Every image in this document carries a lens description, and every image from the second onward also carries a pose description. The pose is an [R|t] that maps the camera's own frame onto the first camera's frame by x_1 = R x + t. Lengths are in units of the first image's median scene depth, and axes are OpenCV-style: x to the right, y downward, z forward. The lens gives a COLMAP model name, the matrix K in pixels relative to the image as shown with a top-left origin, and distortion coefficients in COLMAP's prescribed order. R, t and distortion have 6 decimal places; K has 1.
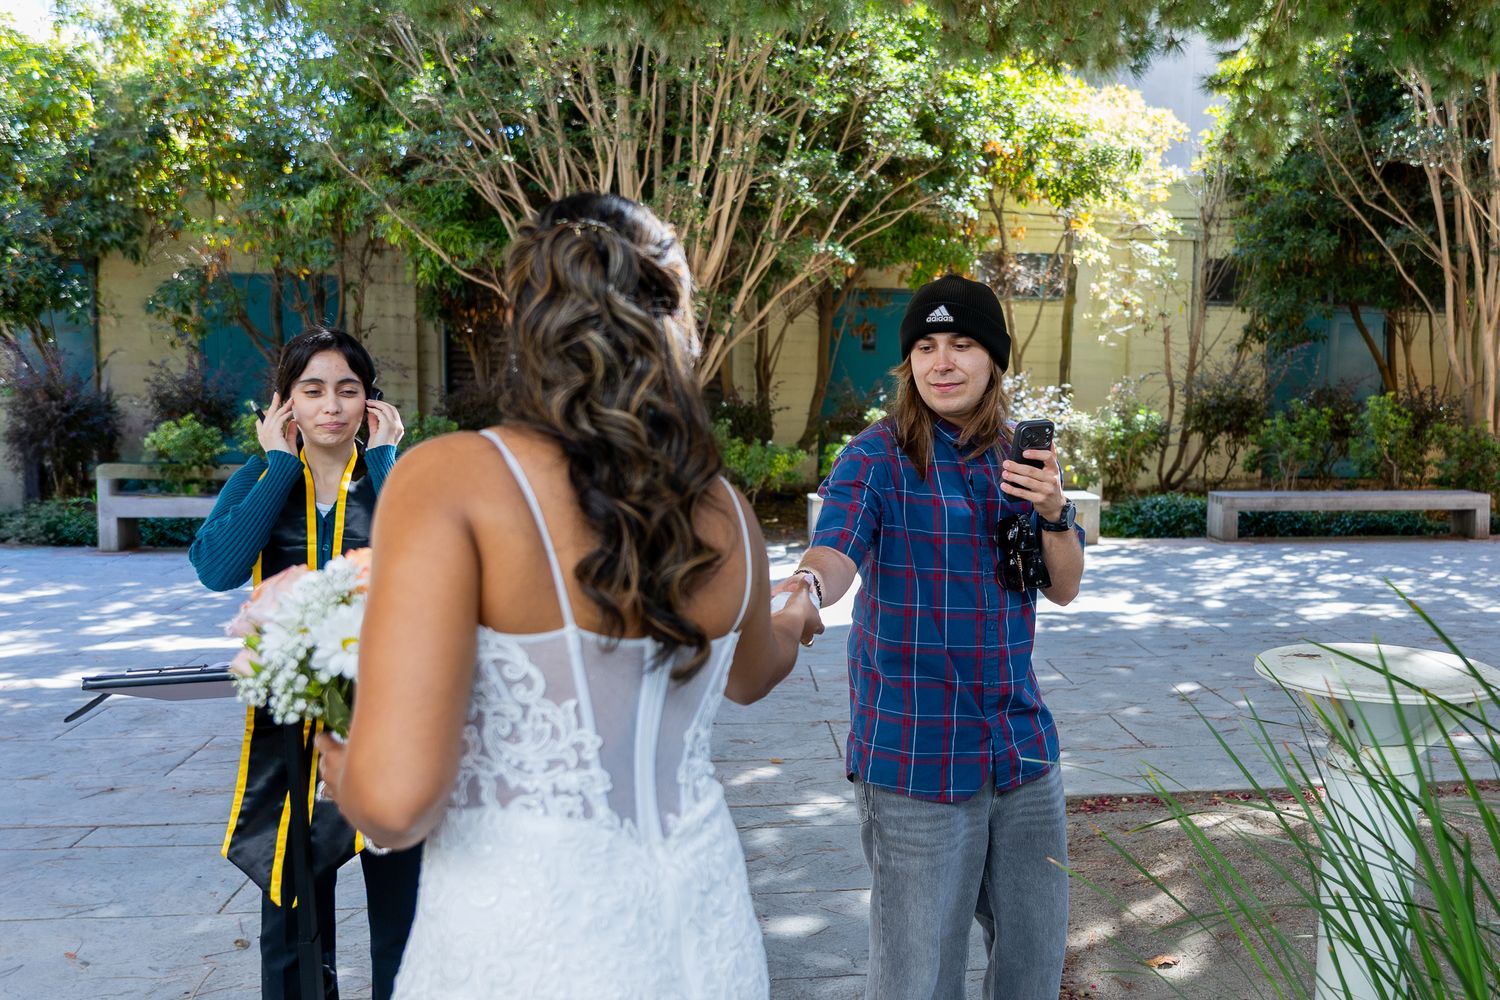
lens RADIAL K [[1466.3, 0, 919.3], [0, 1466.3, 519.1], [0, 0, 1]] dist [-0.001693, -0.003578]
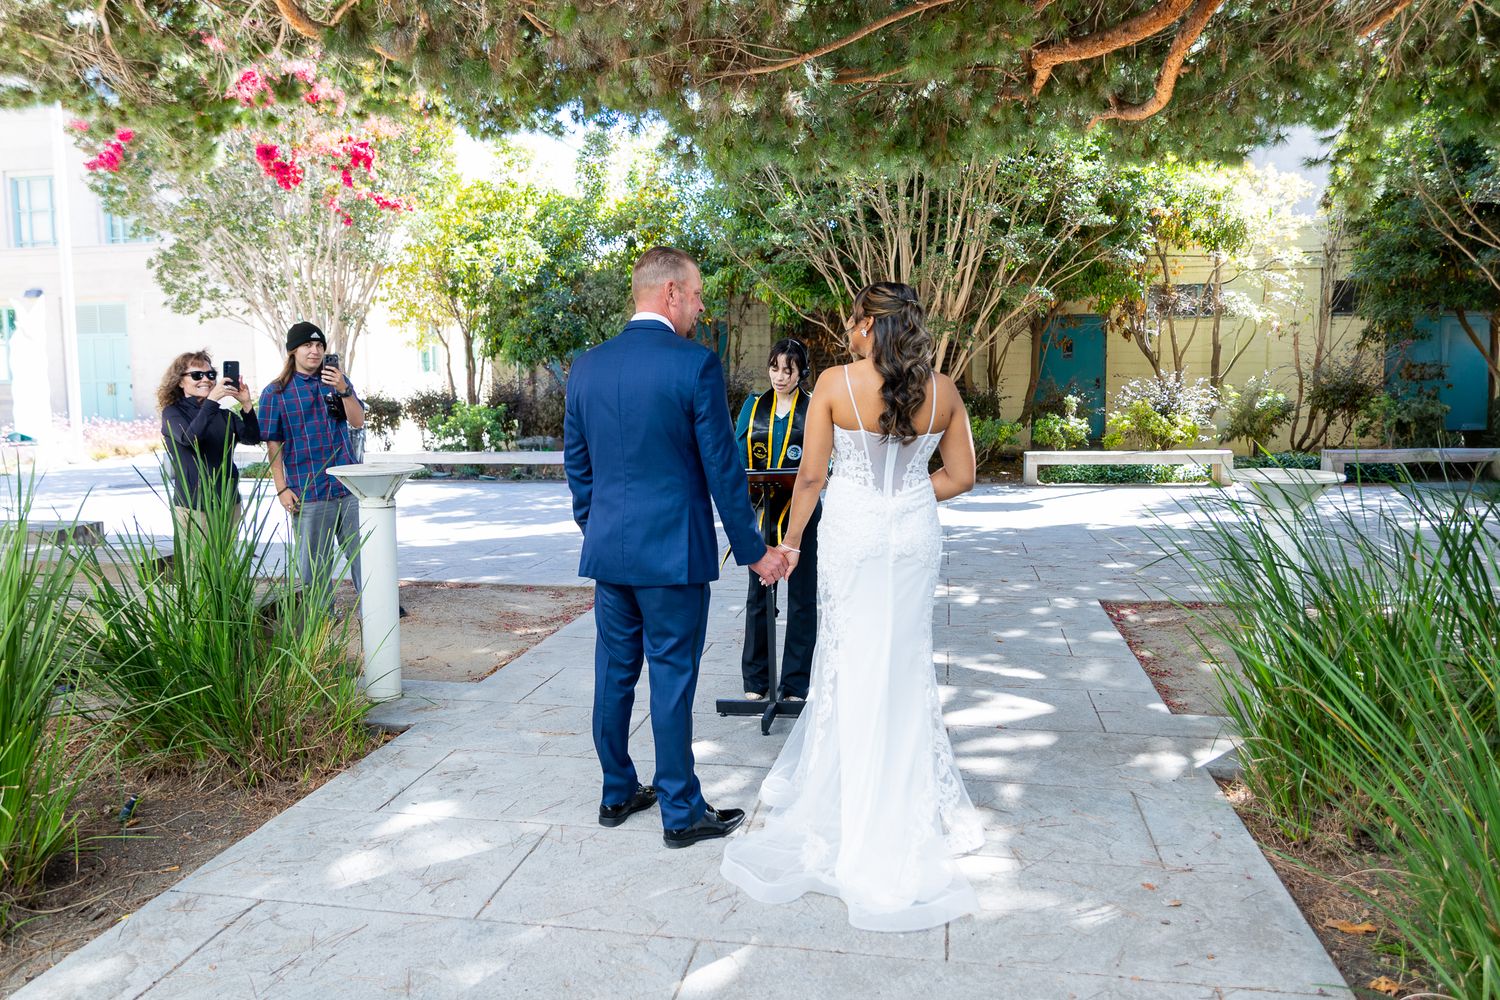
lens RADIAL K [[1072.4, 0, 747.1], [0, 1072.4, 466.0], [0, 0, 1]] dist [0.003934, 0.003773]
pose [[0.945697, -0.000034, -0.325051, 0.013157], [-0.007231, 0.999750, -0.021142, 0.020624], [0.324970, 0.022344, 0.945460, -0.125822]]
